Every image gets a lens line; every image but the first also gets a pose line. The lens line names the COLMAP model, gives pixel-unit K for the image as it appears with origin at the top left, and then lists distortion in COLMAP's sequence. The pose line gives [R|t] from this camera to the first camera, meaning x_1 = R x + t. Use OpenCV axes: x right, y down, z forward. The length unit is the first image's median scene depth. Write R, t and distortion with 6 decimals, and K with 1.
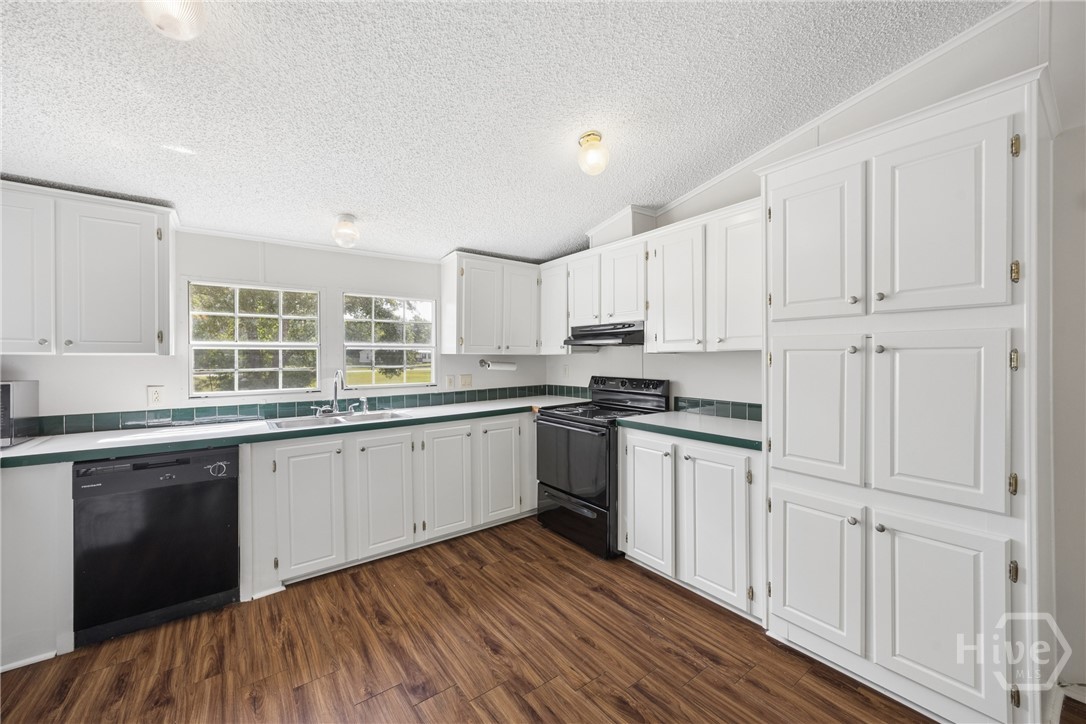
lens RADIAL K [[420.8, 0, 547.2], [0, 420.8, 358.2], [0, 0, 1]] dist [0.003076, 0.000012]
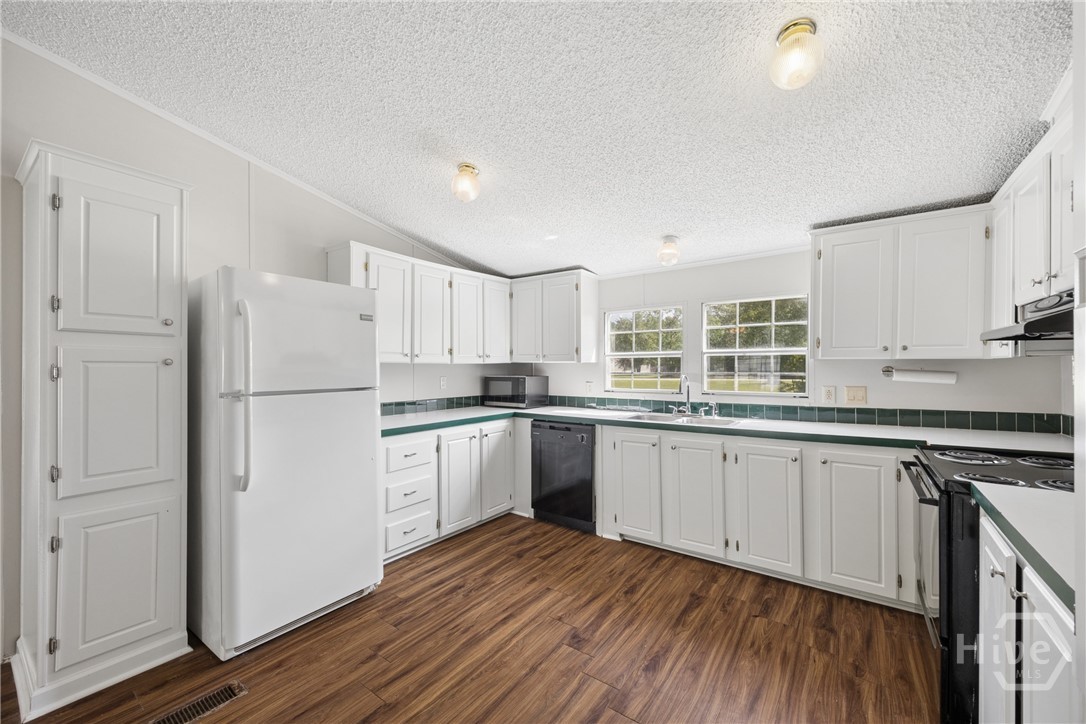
lens RADIAL K [[429.1, 0, 539.8], [0, 429.1, 366.4], [0, 0, 1]] dist [0.000832, -0.000003]
pose [[0.286592, 0.006497, -0.958031, 0.556941], [0.000501, 0.999976, 0.006931, -0.002901], [0.958053, -0.002467, 0.286582, 0.363857]]
